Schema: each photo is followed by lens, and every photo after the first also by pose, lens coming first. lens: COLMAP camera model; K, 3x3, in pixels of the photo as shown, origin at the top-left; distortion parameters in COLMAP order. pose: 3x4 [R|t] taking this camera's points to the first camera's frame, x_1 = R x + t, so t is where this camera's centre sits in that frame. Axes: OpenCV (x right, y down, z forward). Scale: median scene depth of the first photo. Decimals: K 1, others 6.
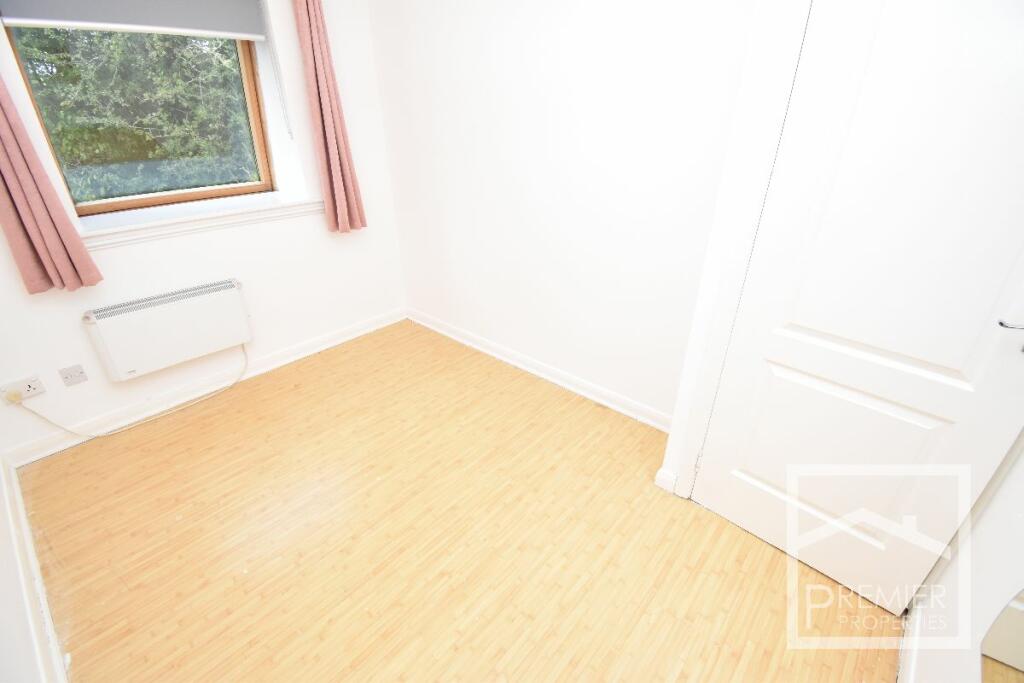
lens RADIAL K [[453.2, 0, 512.0], [0, 453.2, 341.5], [0, 0, 1]] dist [0.003303, -0.014901]
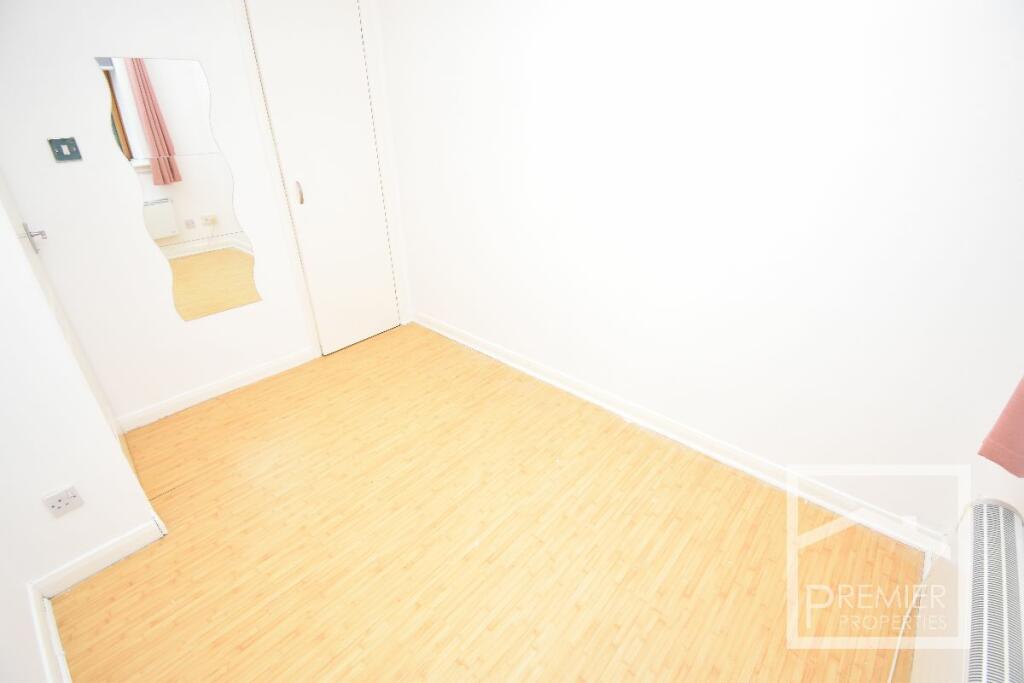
lens RADIAL K [[456.6, 0, 514.0], [0, 456.6, 347.3], [0, 0, 1]] dist [0.001784, 0.000107]
pose [[-0.999996, -0.000628, -0.002919, -0.392746], [-0.002751, 0.573754, 0.819023, -0.678759], [0.001160, 0.819027, -0.573753, 1.290253]]
